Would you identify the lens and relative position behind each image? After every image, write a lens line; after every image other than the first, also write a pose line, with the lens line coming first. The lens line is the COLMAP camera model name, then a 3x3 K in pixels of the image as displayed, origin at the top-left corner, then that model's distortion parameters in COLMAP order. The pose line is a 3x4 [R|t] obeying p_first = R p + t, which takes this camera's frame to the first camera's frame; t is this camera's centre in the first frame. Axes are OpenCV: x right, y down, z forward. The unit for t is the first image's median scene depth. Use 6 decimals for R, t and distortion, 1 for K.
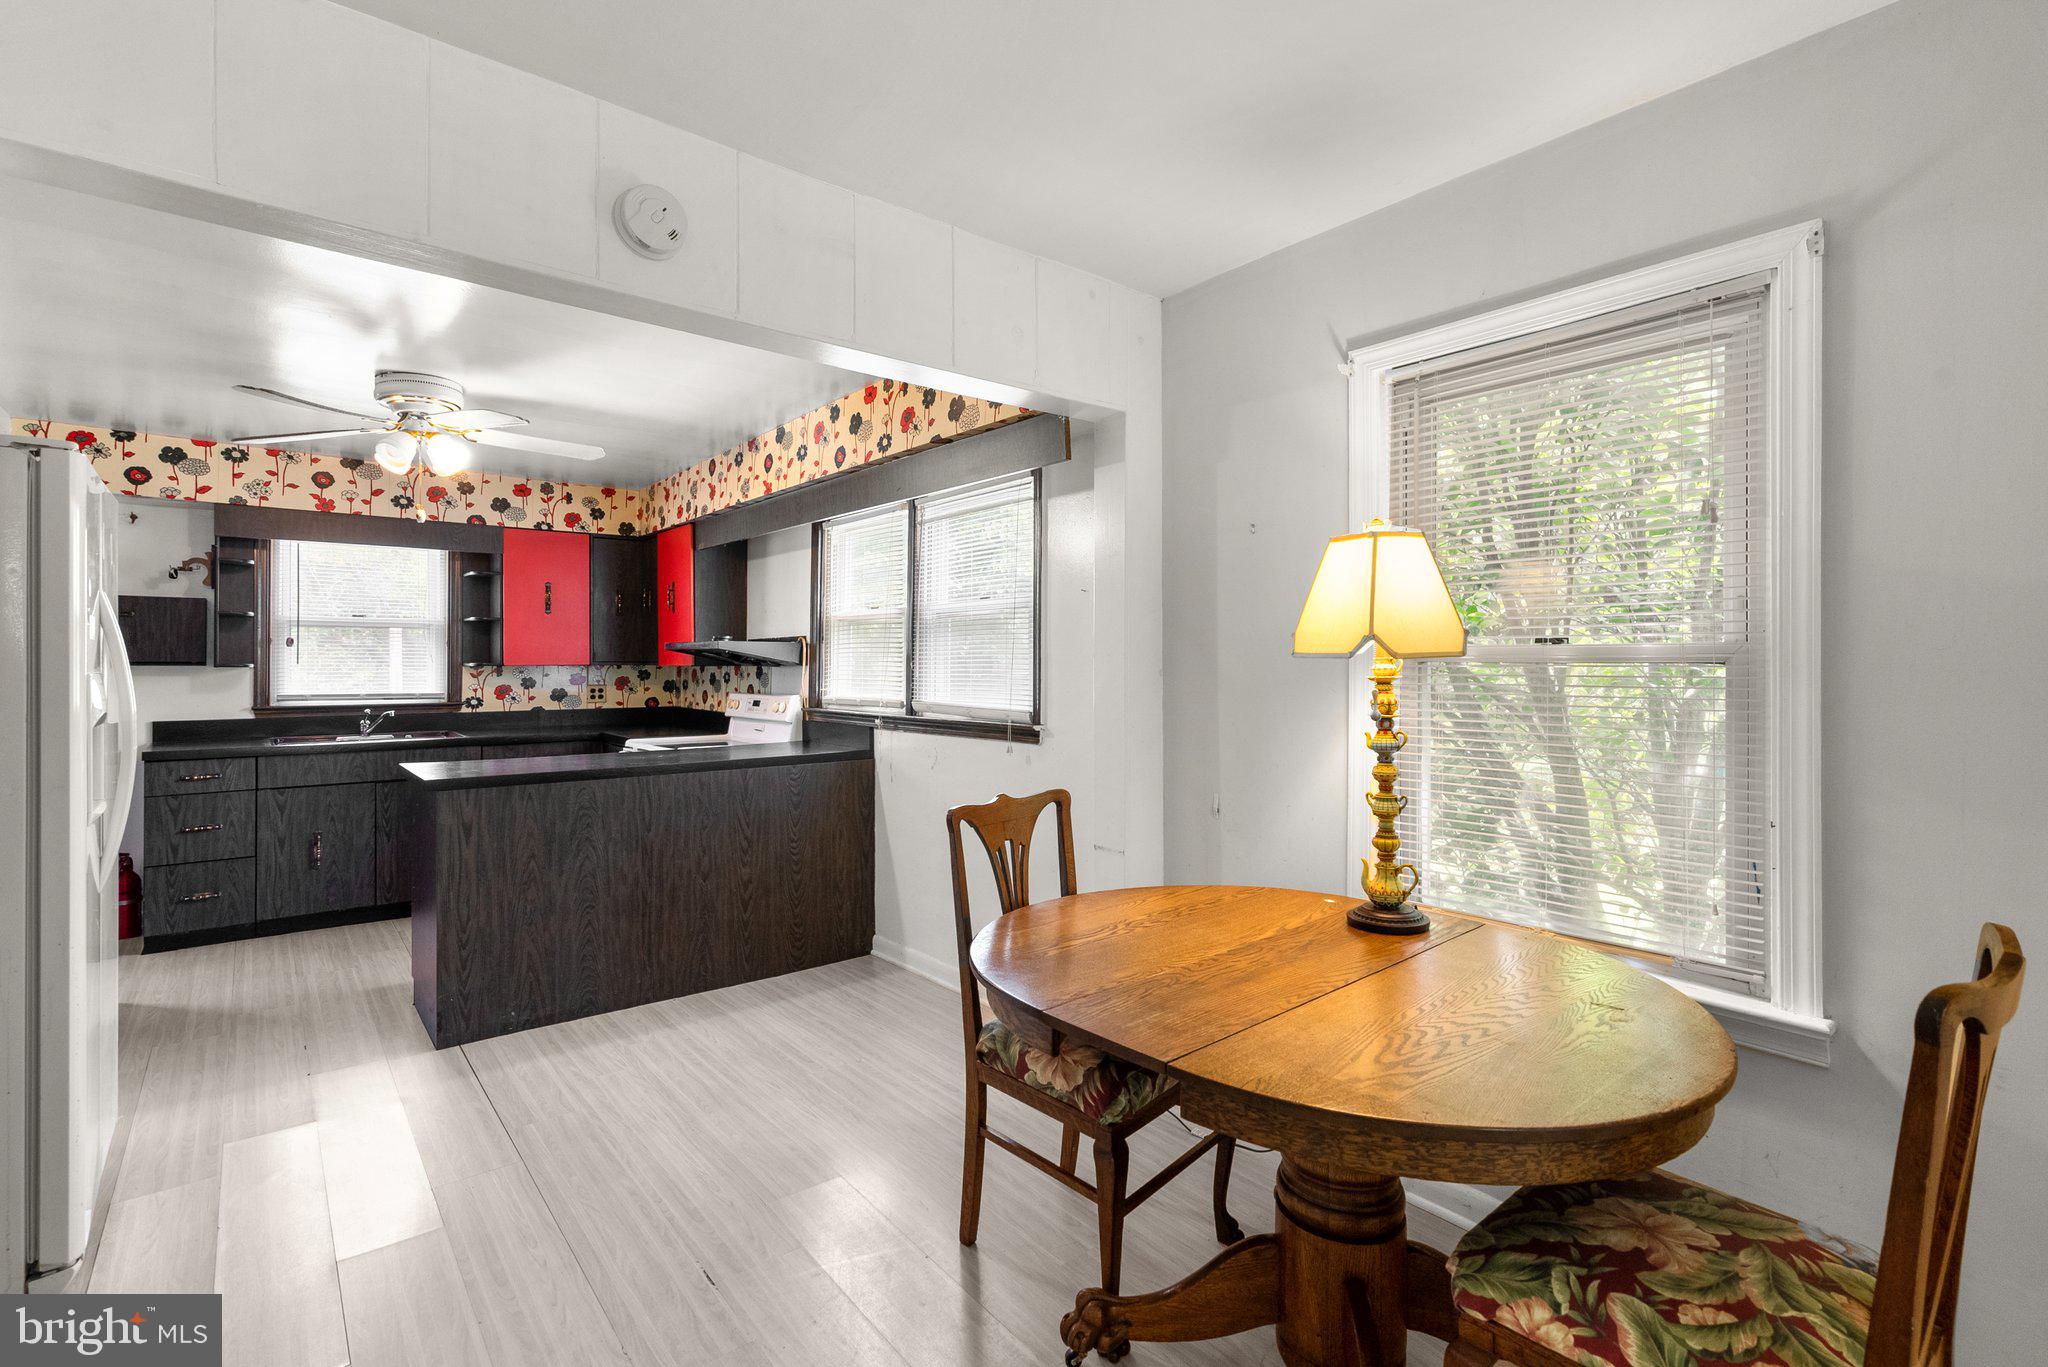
lens RADIAL K [[946.2, 0, 1023.2], [0, 946.2, 659.1], [0, 0, 1]] dist [0.000498, 0.001994]
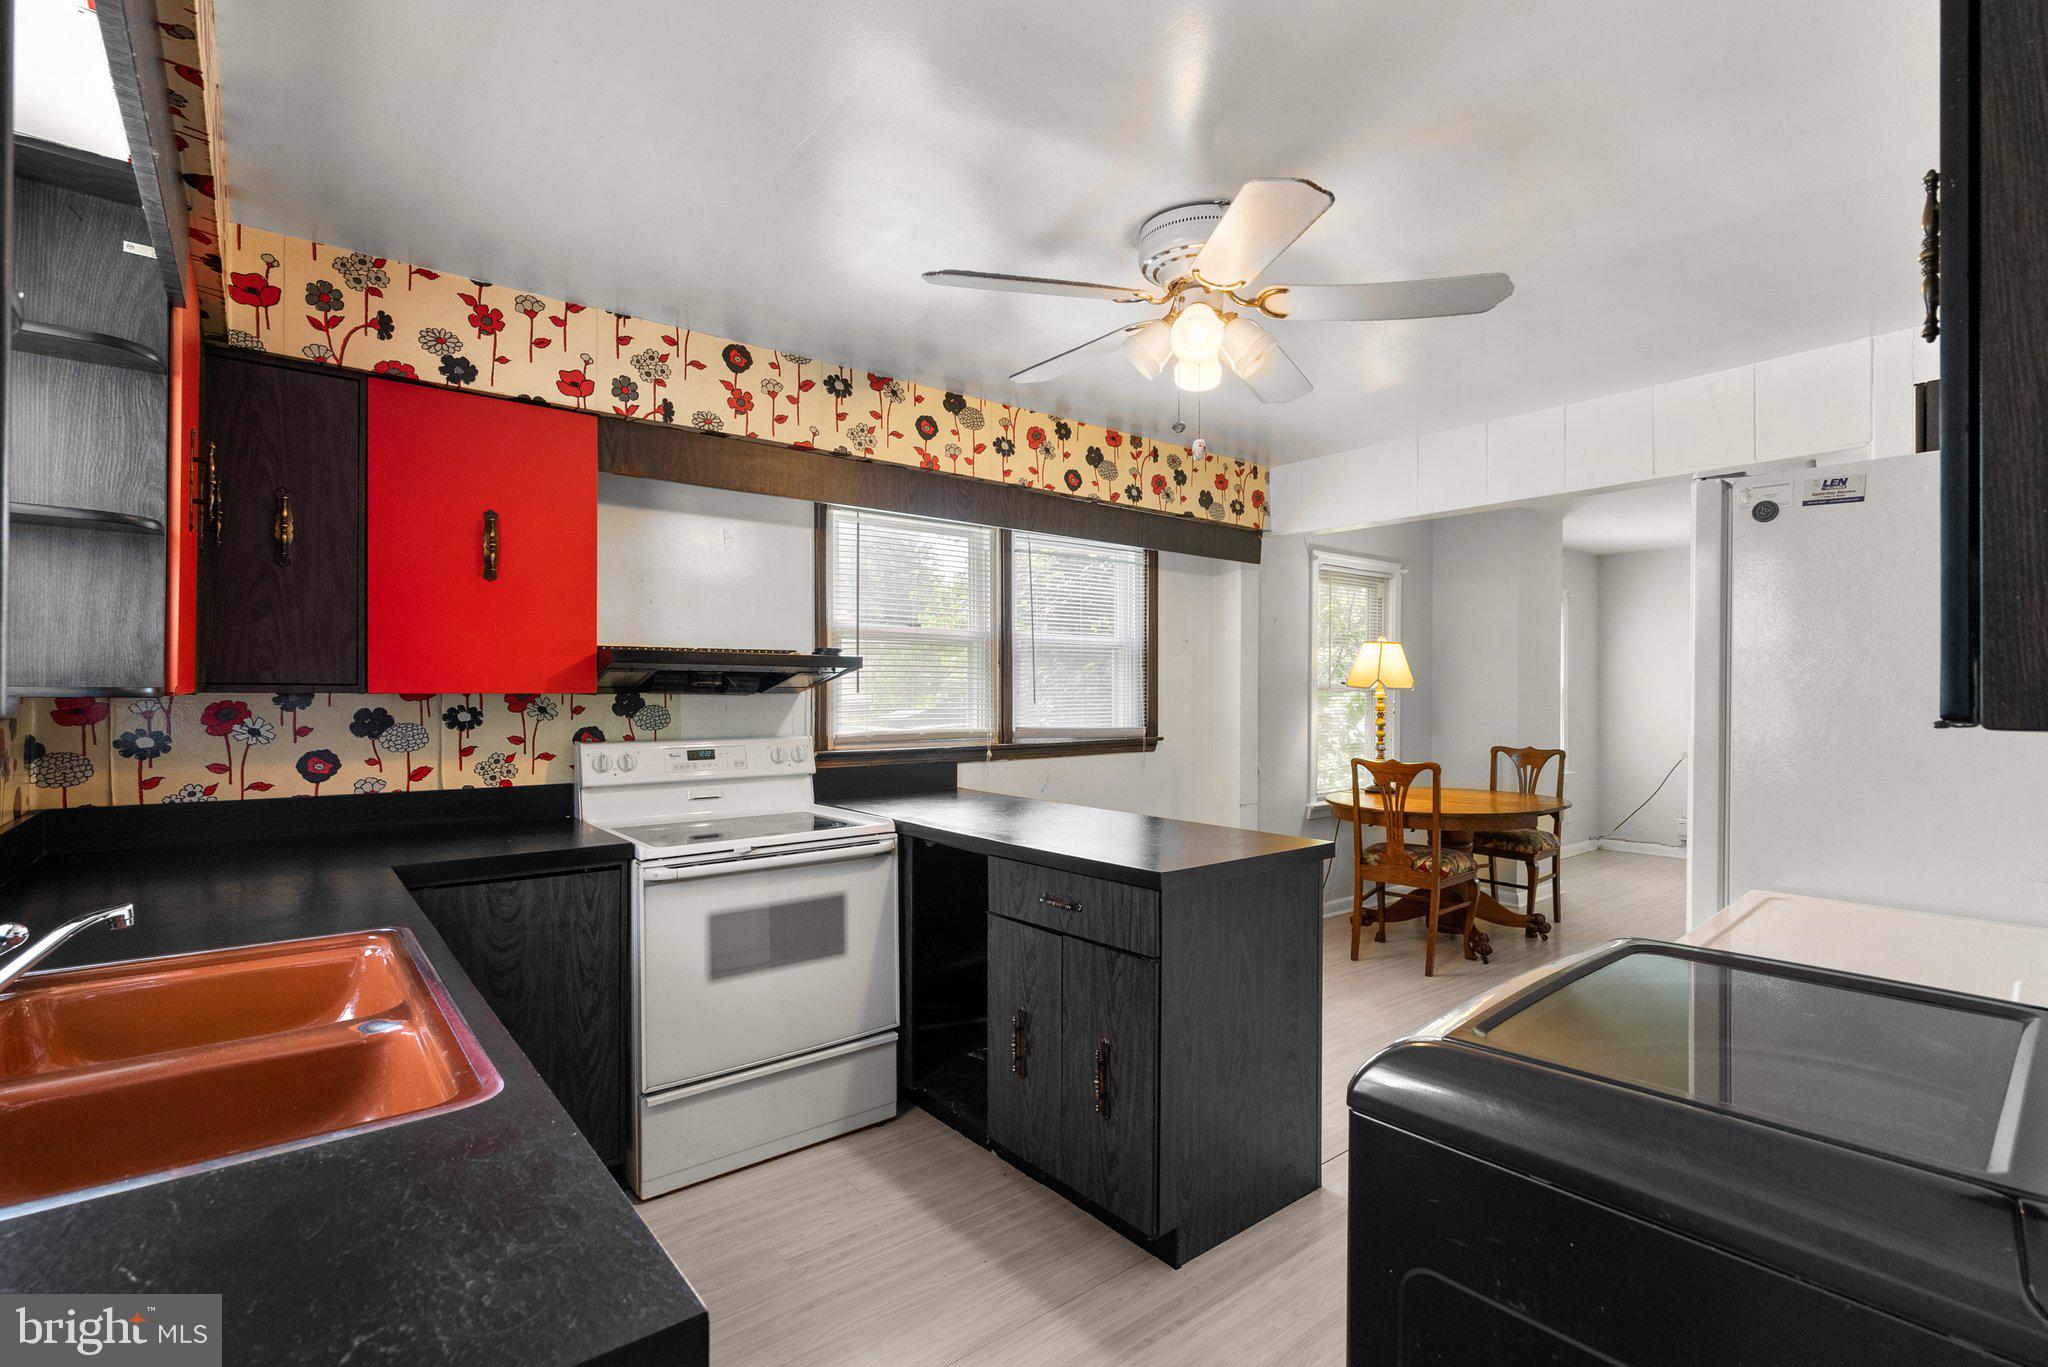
lens RADIAL K [[929.2, 0, 1021.5], [0, 929.2, 679.2], [0, 0, 1]] dist [-0.001311, 0.000264]
pose [[0.017103, 0.009214, 0.999811, -0.977106], [-0.009985, 0.999909, -0.009044, 0.001444], [-0.999804, -0.009828, 0.017193, 0.876004]]
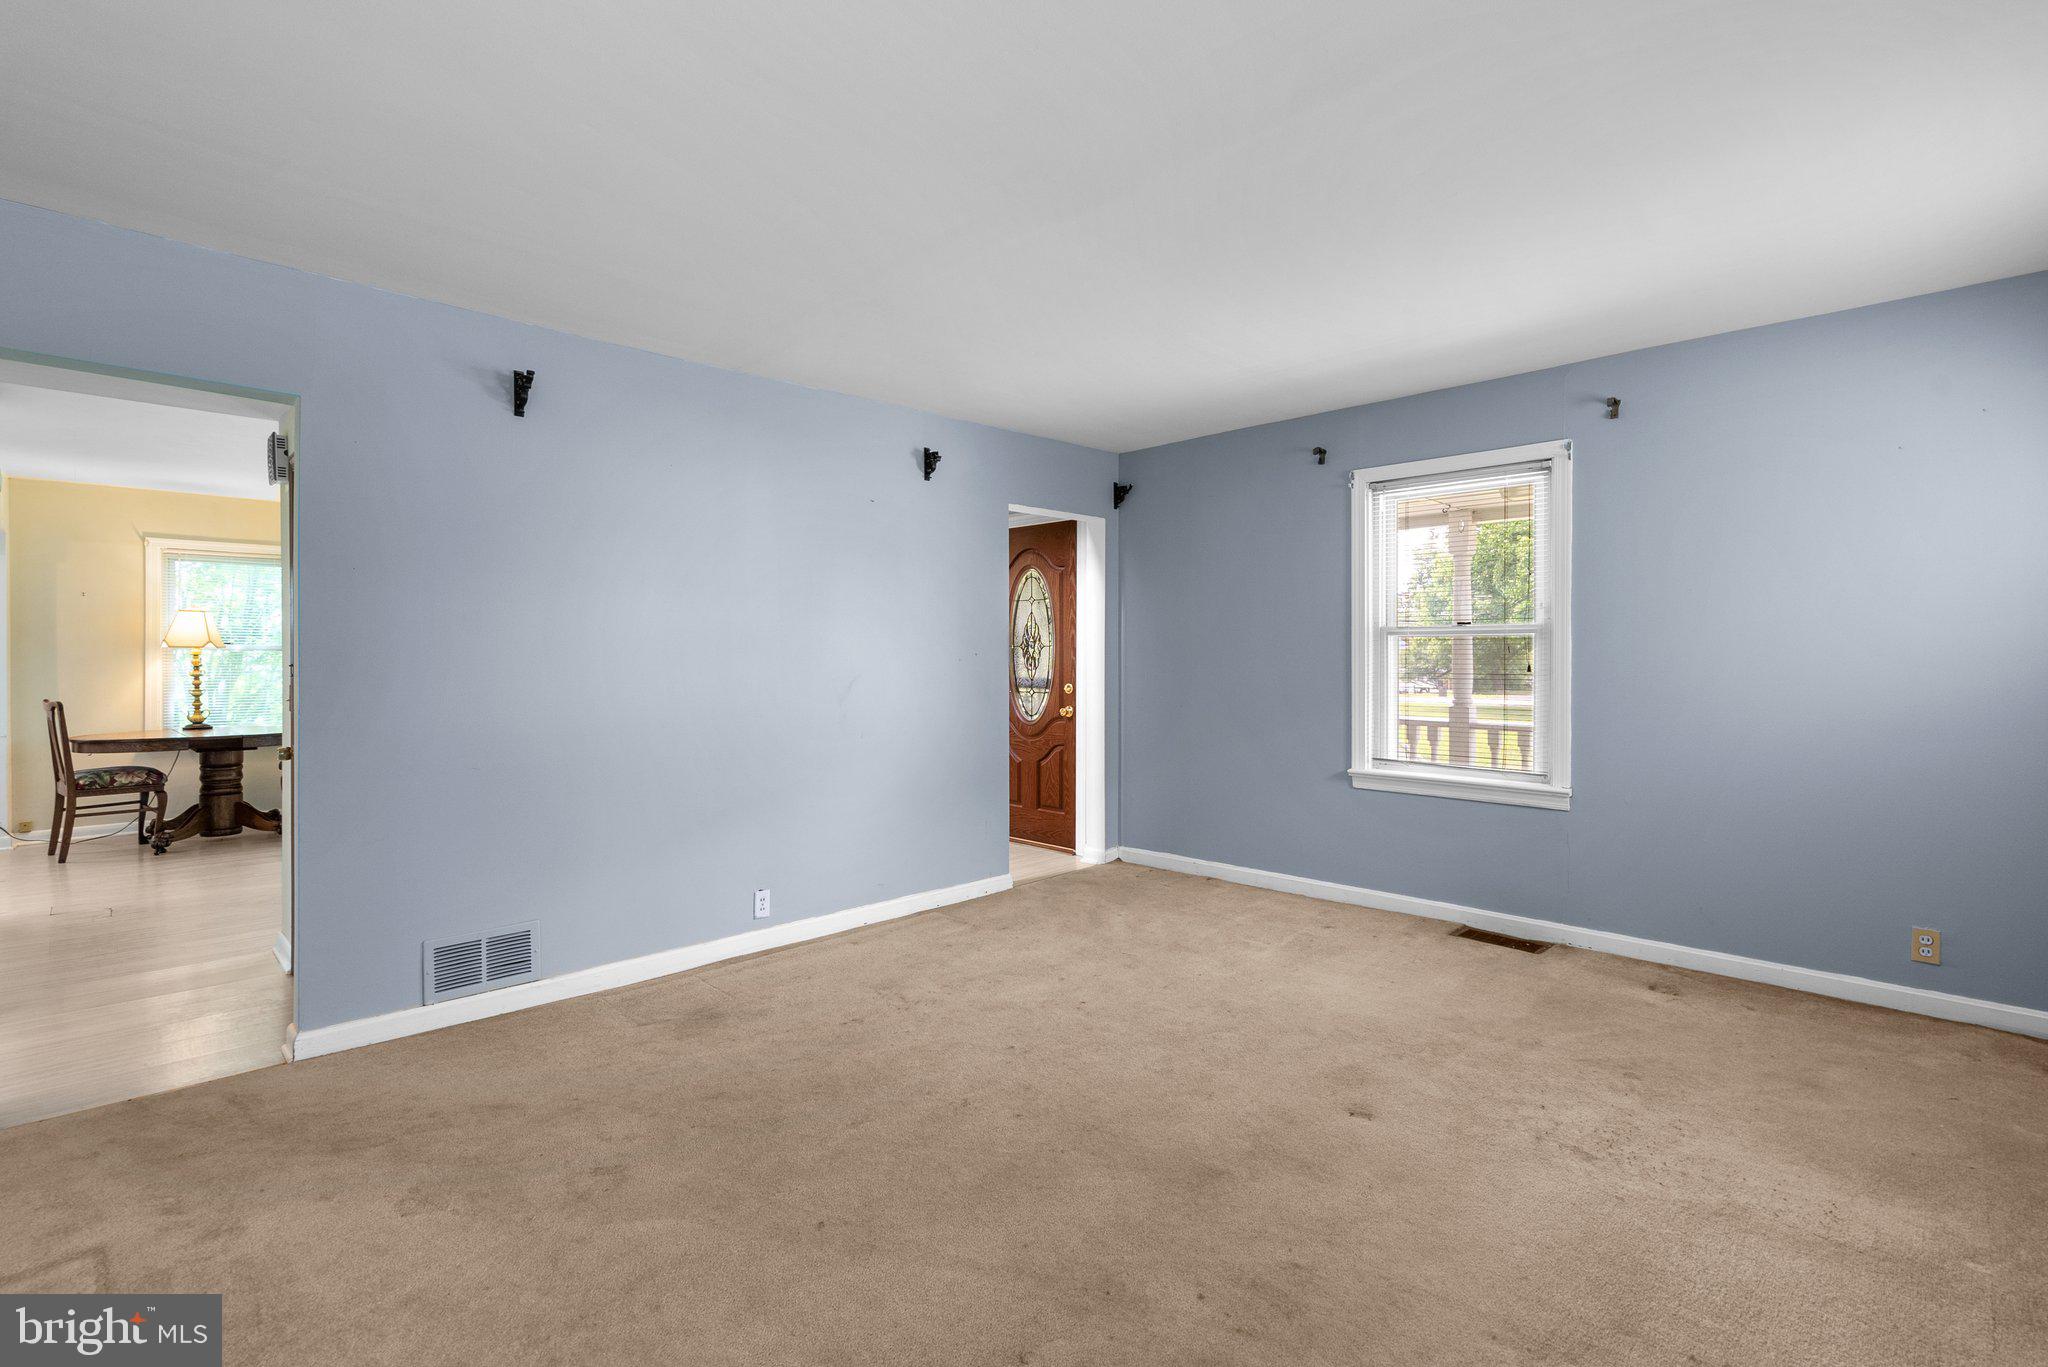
lens RADIAL K [[957.6, 0, 1031.1], [0, 957.6, 655.0], [0, 0, 1]] dist [-0.002443, 0.000624]
pose [[-0.096244, 0.006501, 0.995337, -1.442590], [0.003732, 0.999974, -0.006170, 0.024936], [-0.995351, 0.003120, -0.096265, -0.704412]]
